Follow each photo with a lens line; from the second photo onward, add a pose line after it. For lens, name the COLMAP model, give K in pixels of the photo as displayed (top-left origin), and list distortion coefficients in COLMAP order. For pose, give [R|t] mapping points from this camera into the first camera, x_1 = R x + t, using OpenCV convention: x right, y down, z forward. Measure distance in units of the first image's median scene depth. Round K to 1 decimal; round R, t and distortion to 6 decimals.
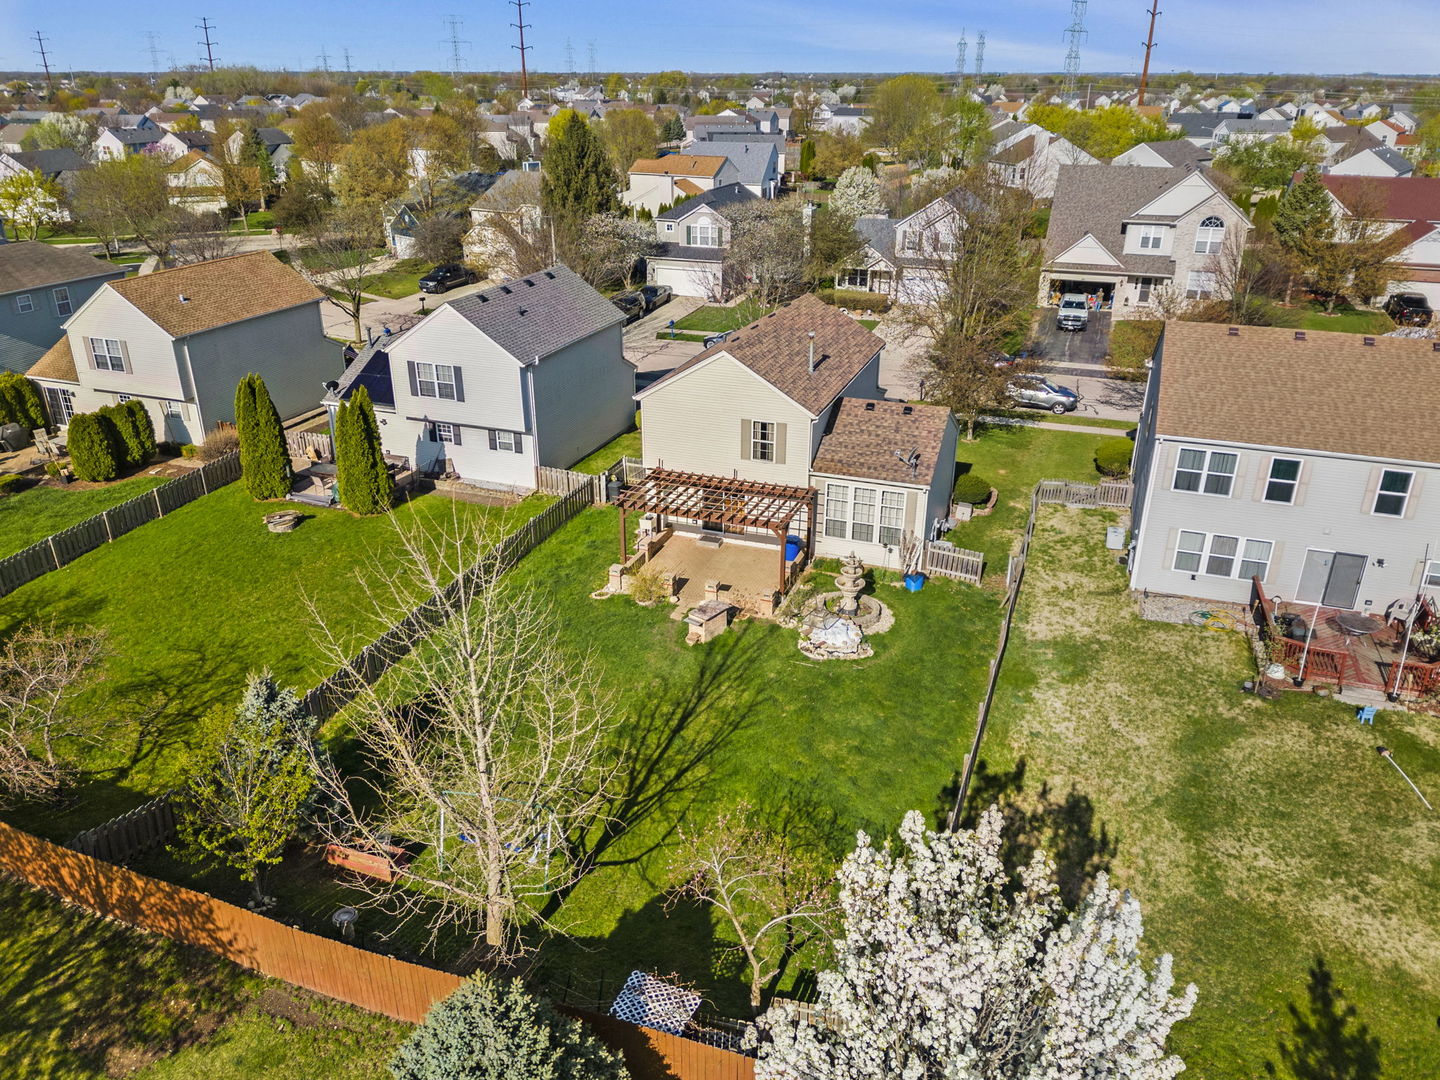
lens RADIAL K [[1029.5, 0, 723.9], [0, 1029.5, 535.7], [0, 0, 1]] dist [0.079471, -0.161578]
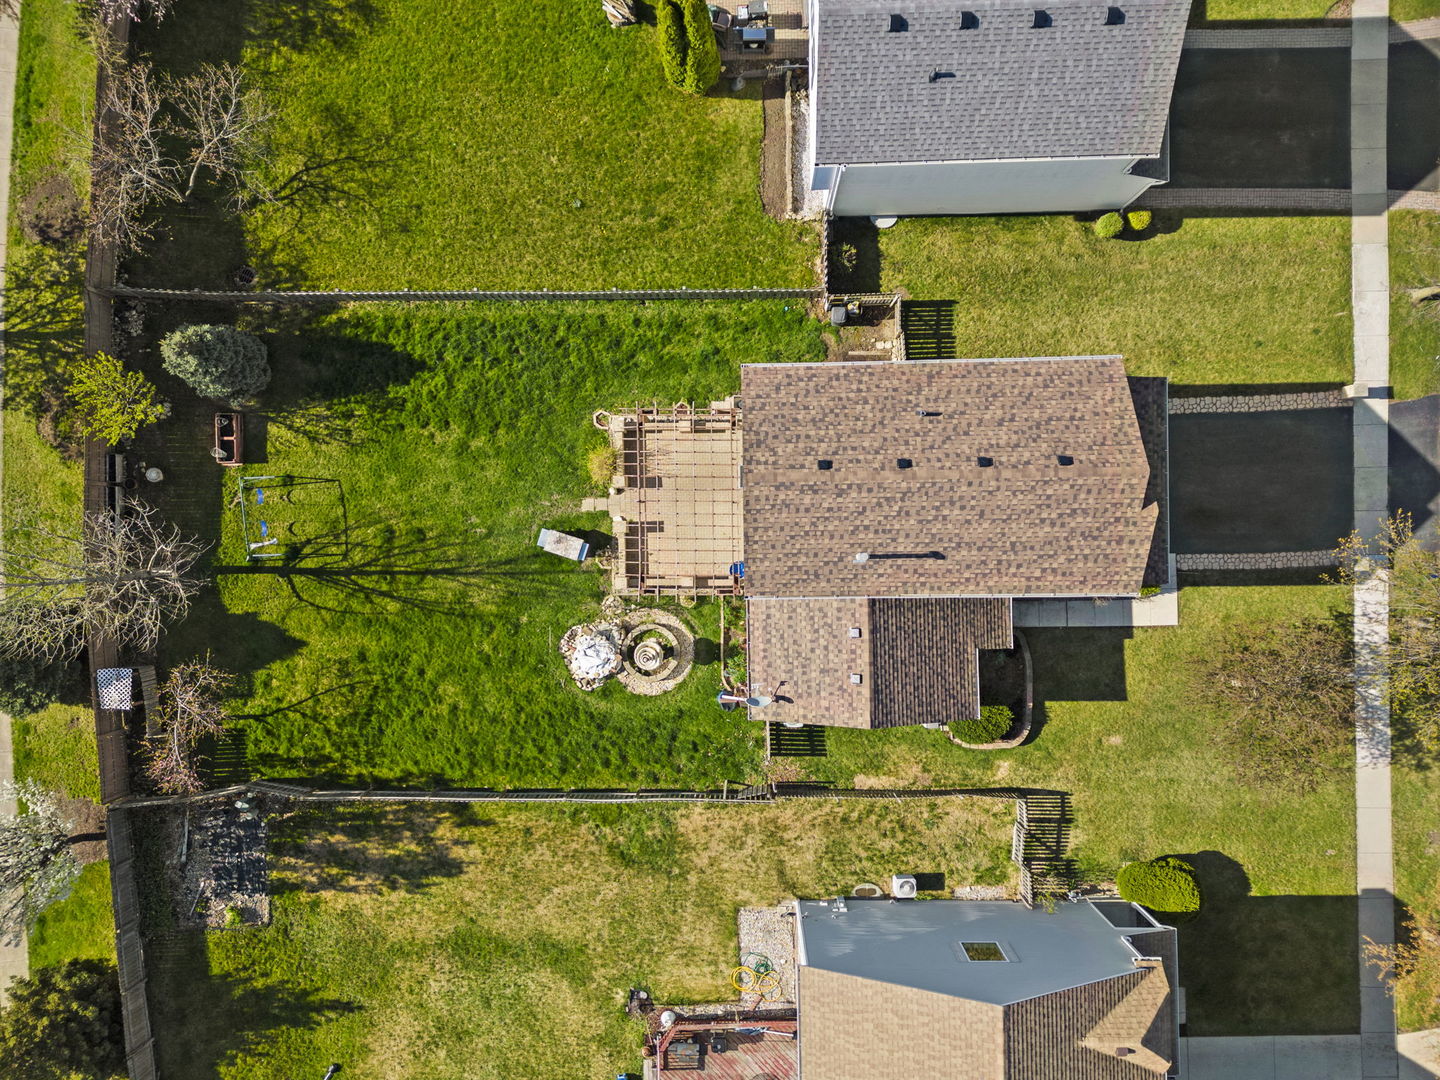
lens RADIAL K [[1029.5, 0, 723.9], [0, 1029.5, 535.7], [0, 0, 1]] dist [0.079471, -0.161578]
pose [[0.348216, 0.937180, -0.020973, 0.071640], [-0.368401, 0.157387, 0.916248, -1.227915], [0.861990, -0.311326, 0.400062, 0.868547]]
